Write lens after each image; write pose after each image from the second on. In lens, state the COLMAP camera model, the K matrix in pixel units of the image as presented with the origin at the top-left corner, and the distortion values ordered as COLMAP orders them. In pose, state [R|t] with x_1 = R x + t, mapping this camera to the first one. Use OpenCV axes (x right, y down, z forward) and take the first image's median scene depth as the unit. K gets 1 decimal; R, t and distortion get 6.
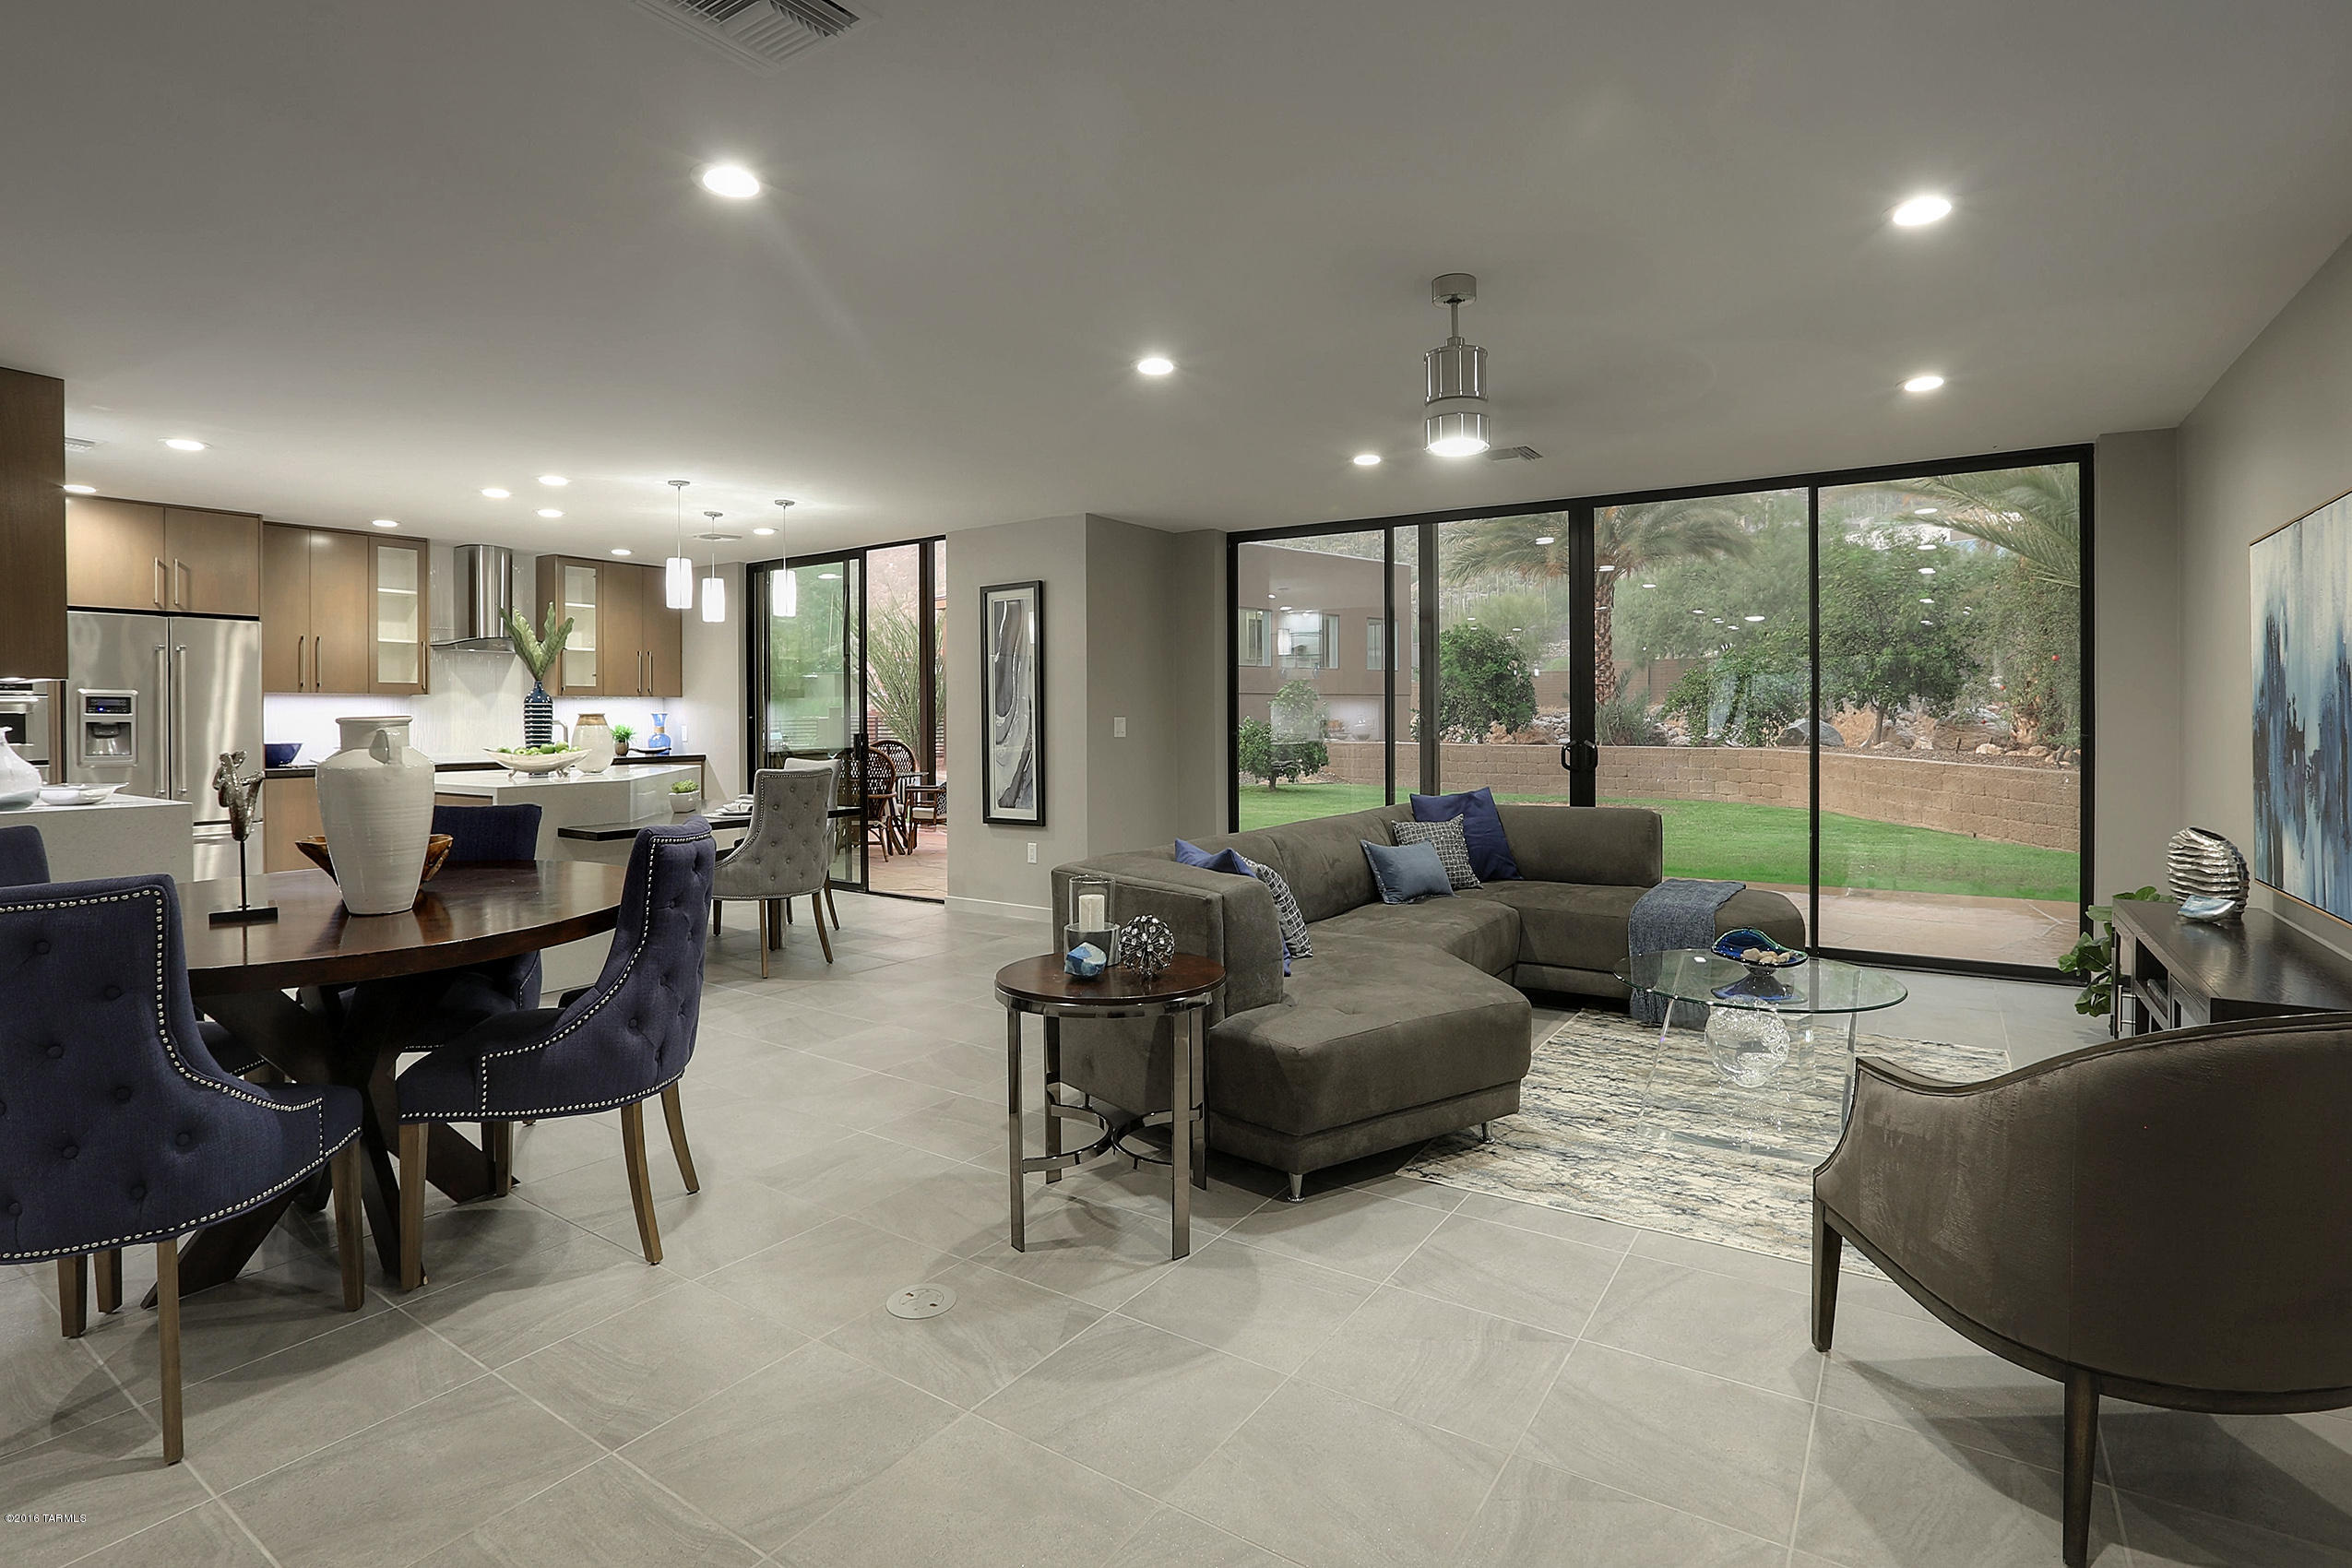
lens RADIAL K [[1139.2, 0, 1080.6], [0, 1139.2, 717.6], [0, 0, 1]] dist [-0.066970, 0.022512]
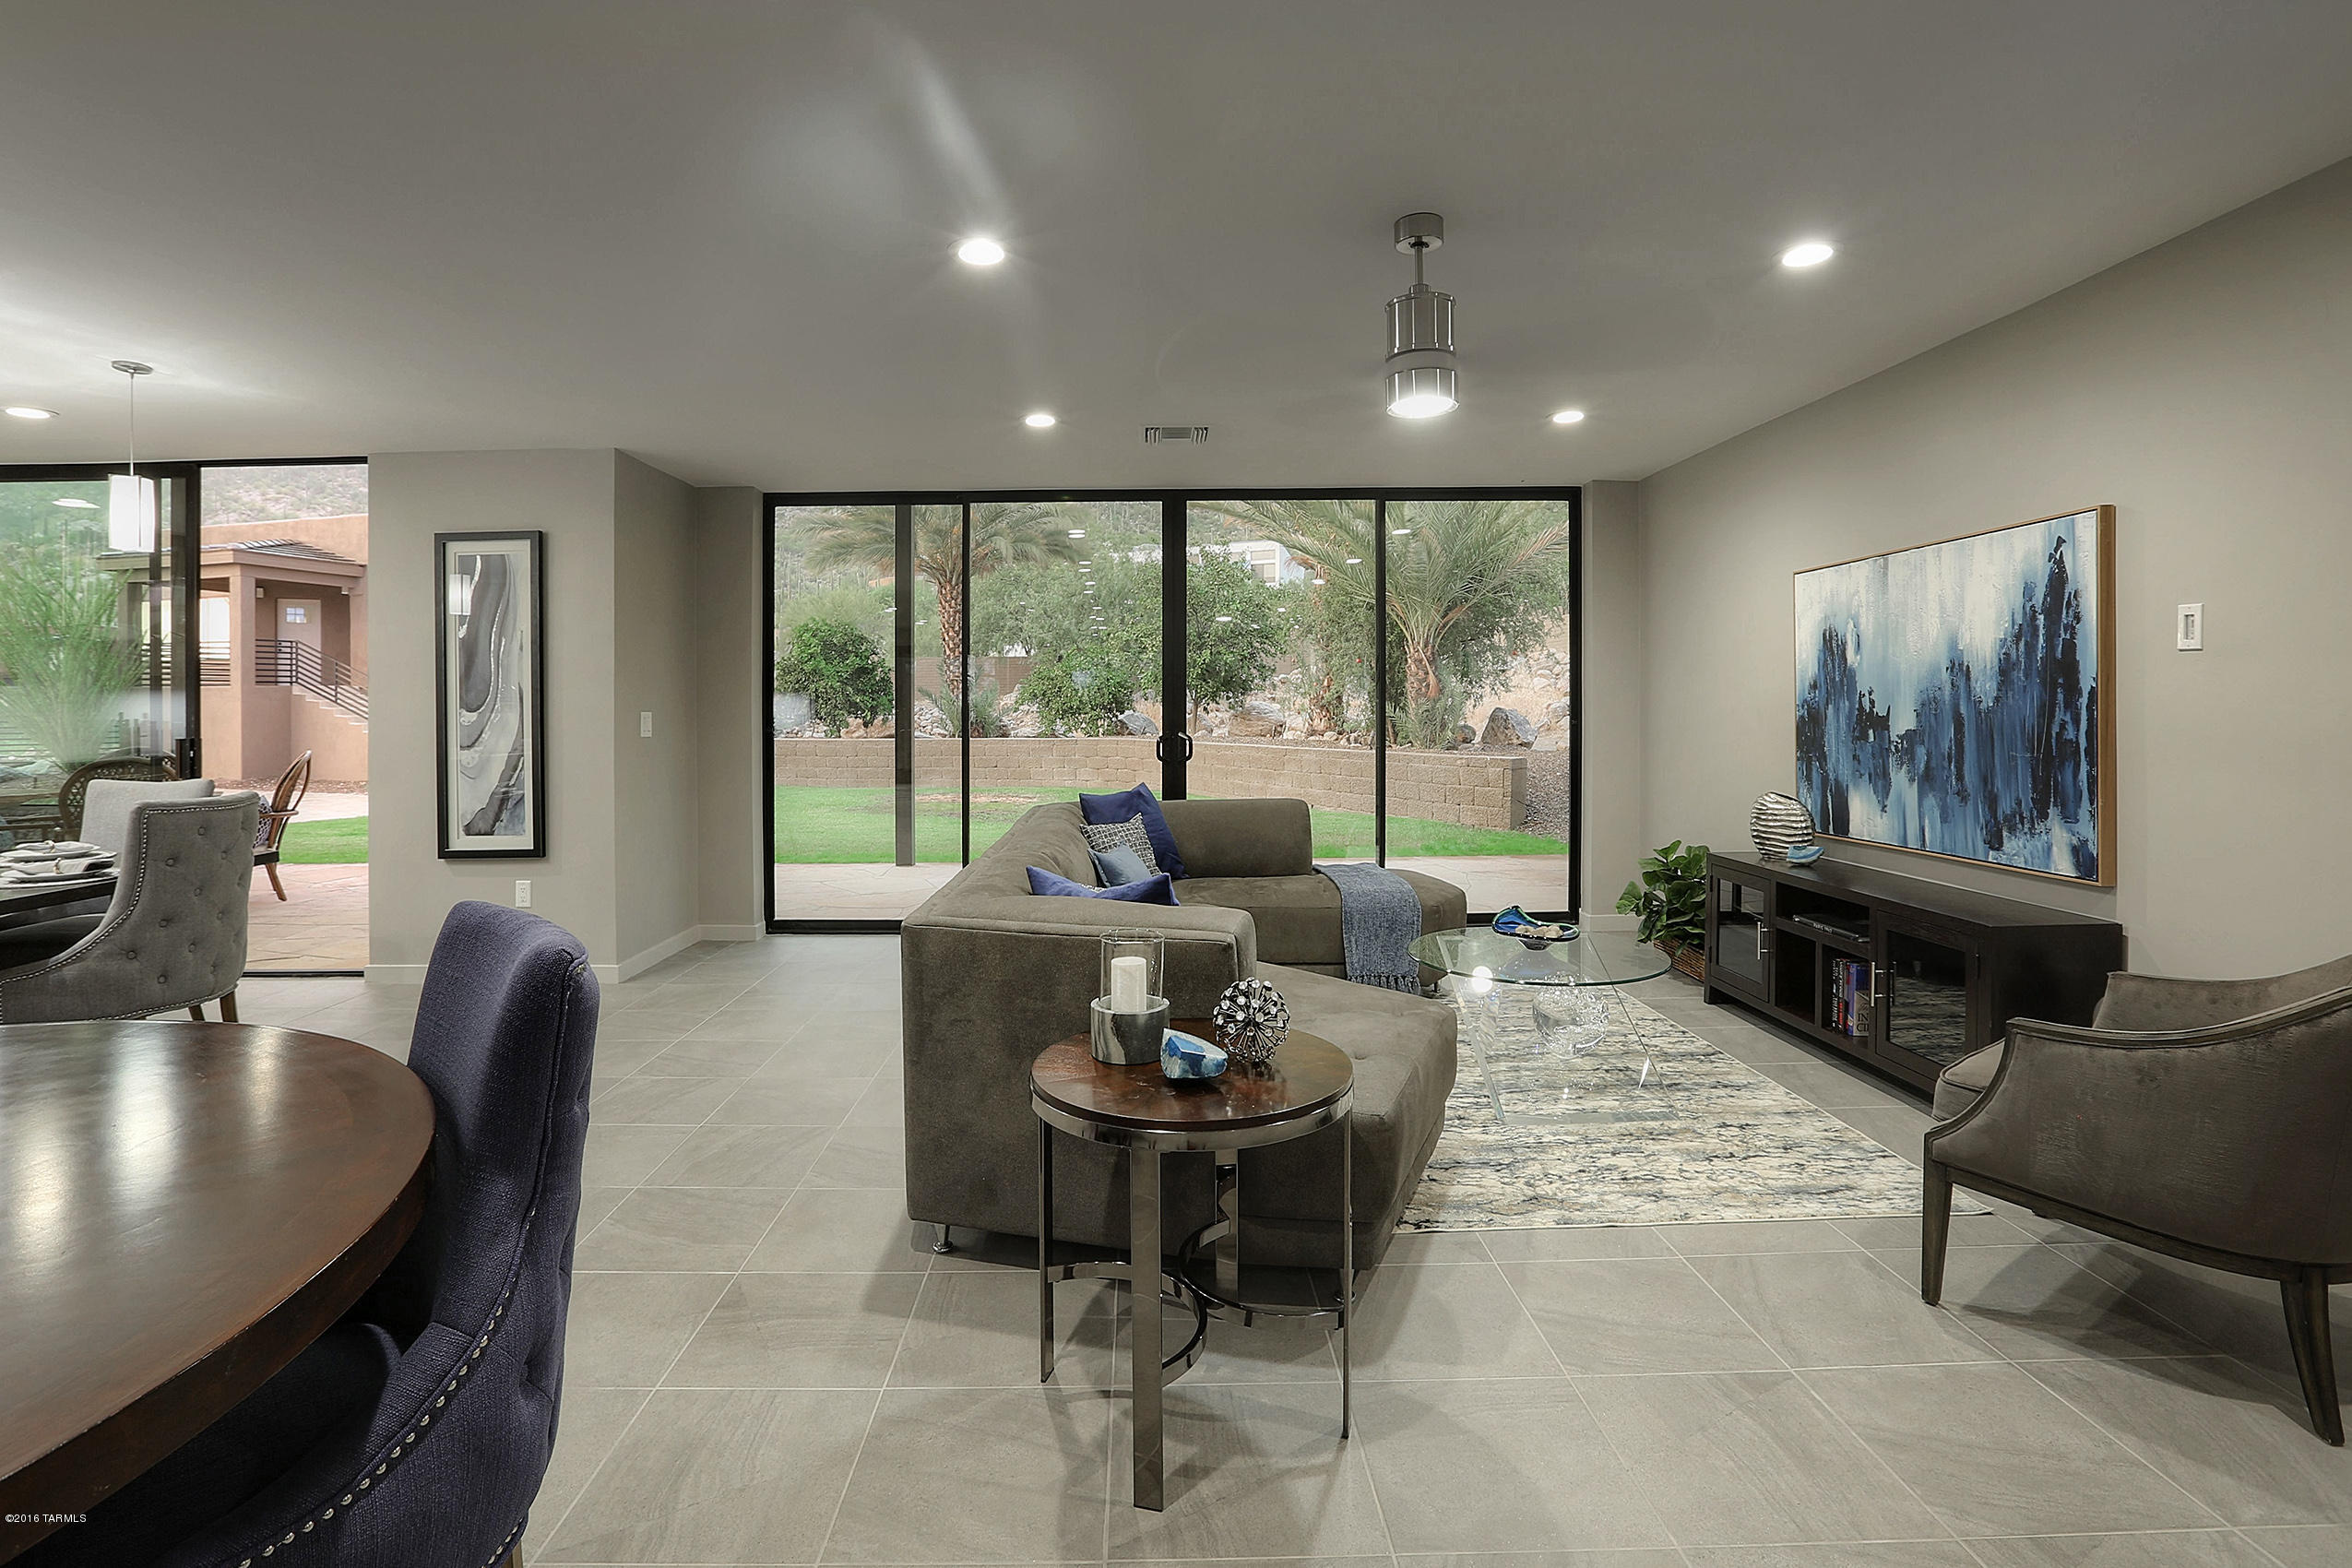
lens RADIAL K [[1155.9, 0, 1185.1], [0, 1155.9, 707.9], [0, 0, 1]] dist [-0.064444, 0.026711]
pose [[0.803165, -0.003172, 0.595749, -0.172481], [0.005327, 0.999984, -0.001857, 0.000485], [-0.595733, 0.004665, 0.803169, 0.178350]]
